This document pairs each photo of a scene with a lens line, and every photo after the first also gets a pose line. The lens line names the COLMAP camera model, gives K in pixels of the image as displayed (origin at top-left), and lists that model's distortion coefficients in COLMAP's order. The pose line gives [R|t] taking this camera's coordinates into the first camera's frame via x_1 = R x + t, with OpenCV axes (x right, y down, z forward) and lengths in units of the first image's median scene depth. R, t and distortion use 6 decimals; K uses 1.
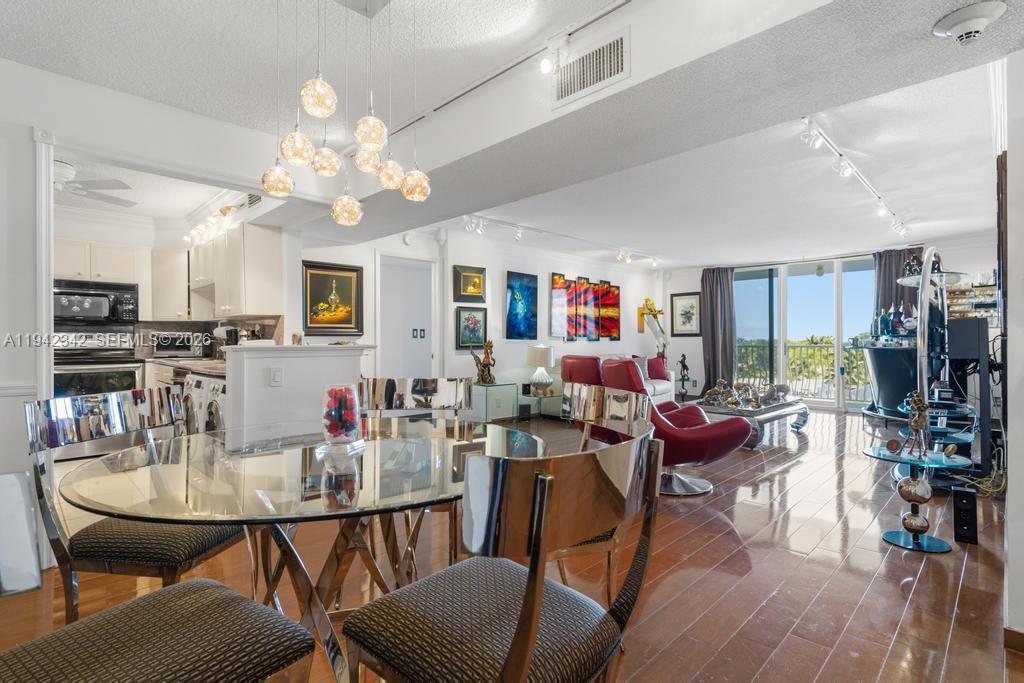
lens RADIAL K [[510.2, 0, 516.1], [0, 510.2, 356.8], [0, 0, 1]] dist [0.001788, 0.000386]
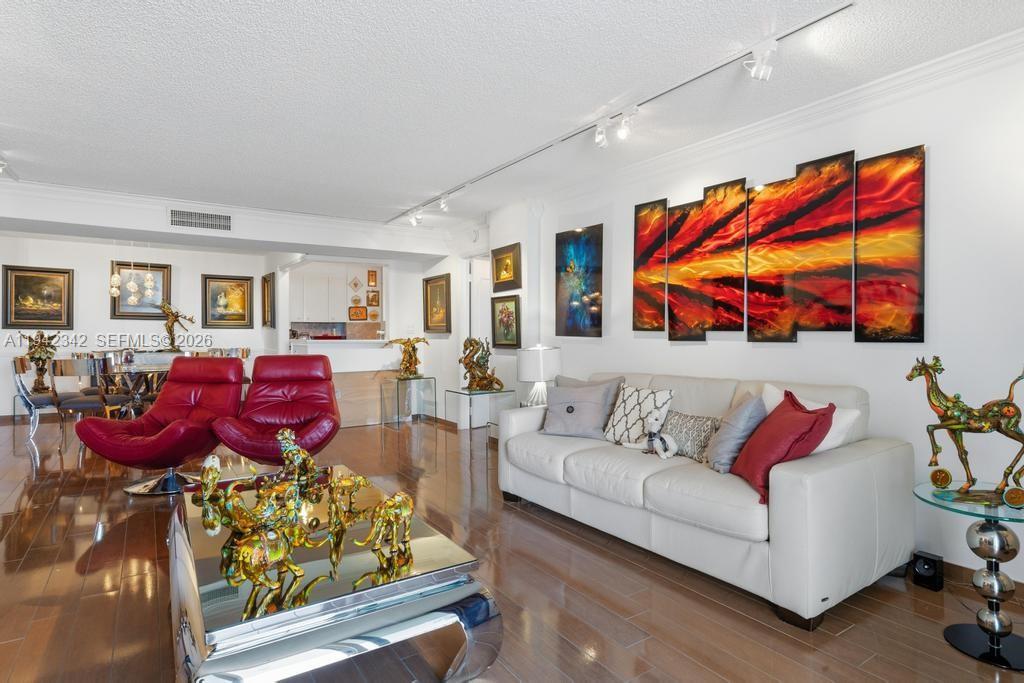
lens RADIAL K [[525.9, 0, 505.7], [0, 525.9, 333.3], [0, 0, 1]] dist [-0.002545, 0.002855]
pose [[-0.202646, 0.003941, -0.979244, 0.694886], [-0.027017, 0.999589, 0.009613, -0.044008], [0.978879, 0.028404, -0.202456, 1.110276]]
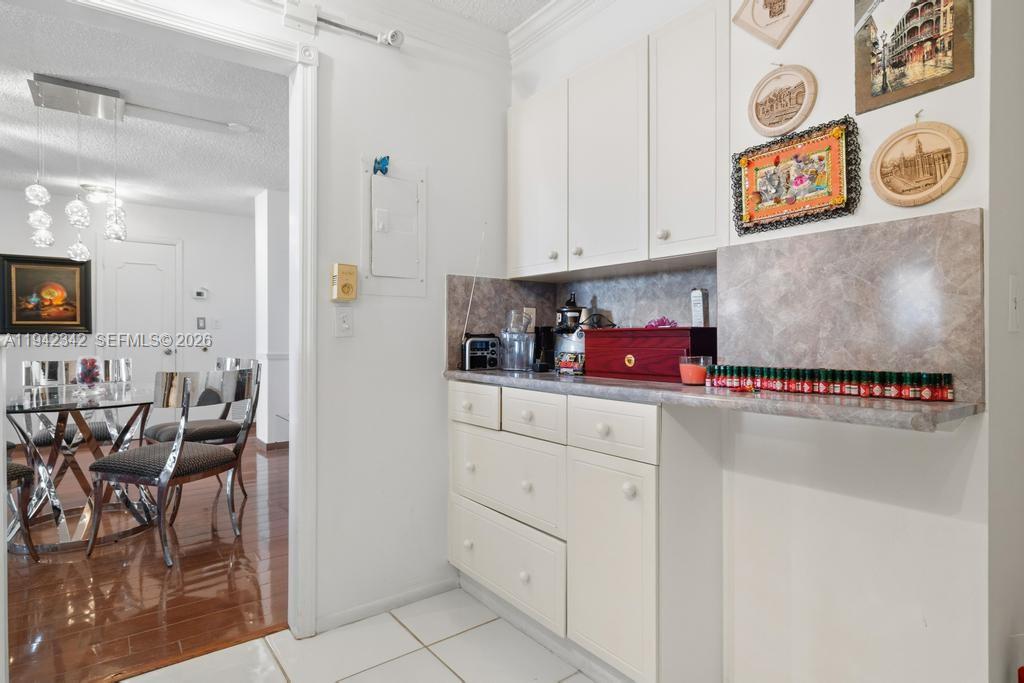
lens RADIAL K [[541.2, 0, 504.2], [0, 541.2, 313.7], [0, 0, 1]] dist [0.000829, 0.001706]
pose [[-0.990608, 0.008691, 0.136458, -0.511168], [0.007600, 0.999935, -0.008511, -0.017073], [-0.136523, -0.007394, -0.990609, 0.673886]]
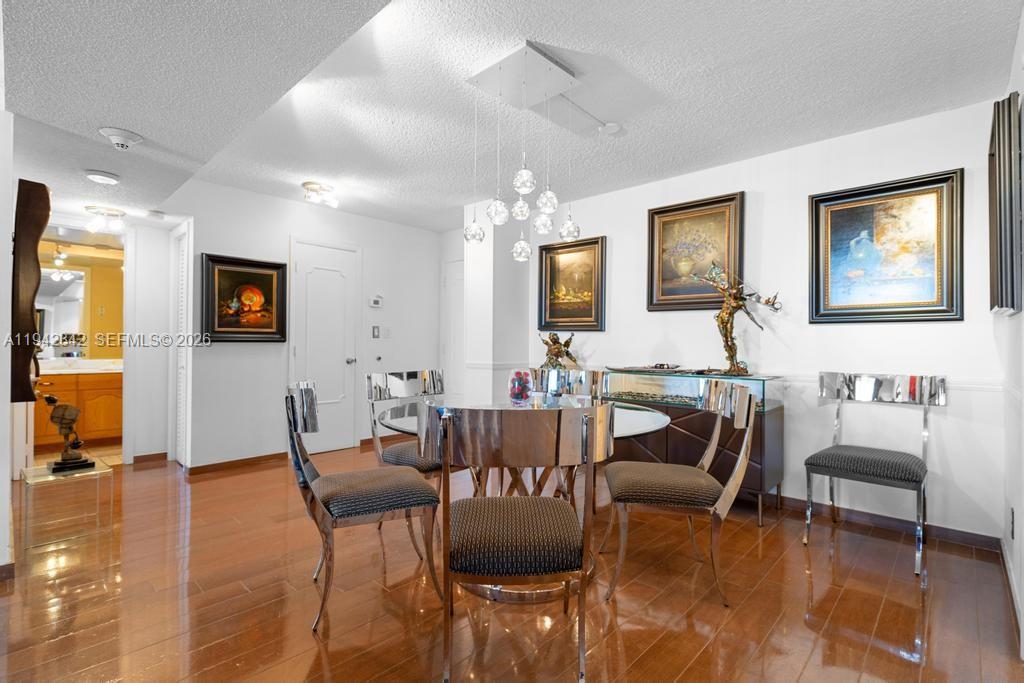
lens RADIAL K [[474.3, 0, 496.0], [0, 474.3, 345.0], [0, 0, 1]] dist [-0.005923, 0.003064]
pose [[-0.999920, -0.004334, -0.011864, -0.057539], [-0.004674, 0.999573, 0.028837, -0.015361], [0.011734, 0.028890, -0.999514, 0.623740]]
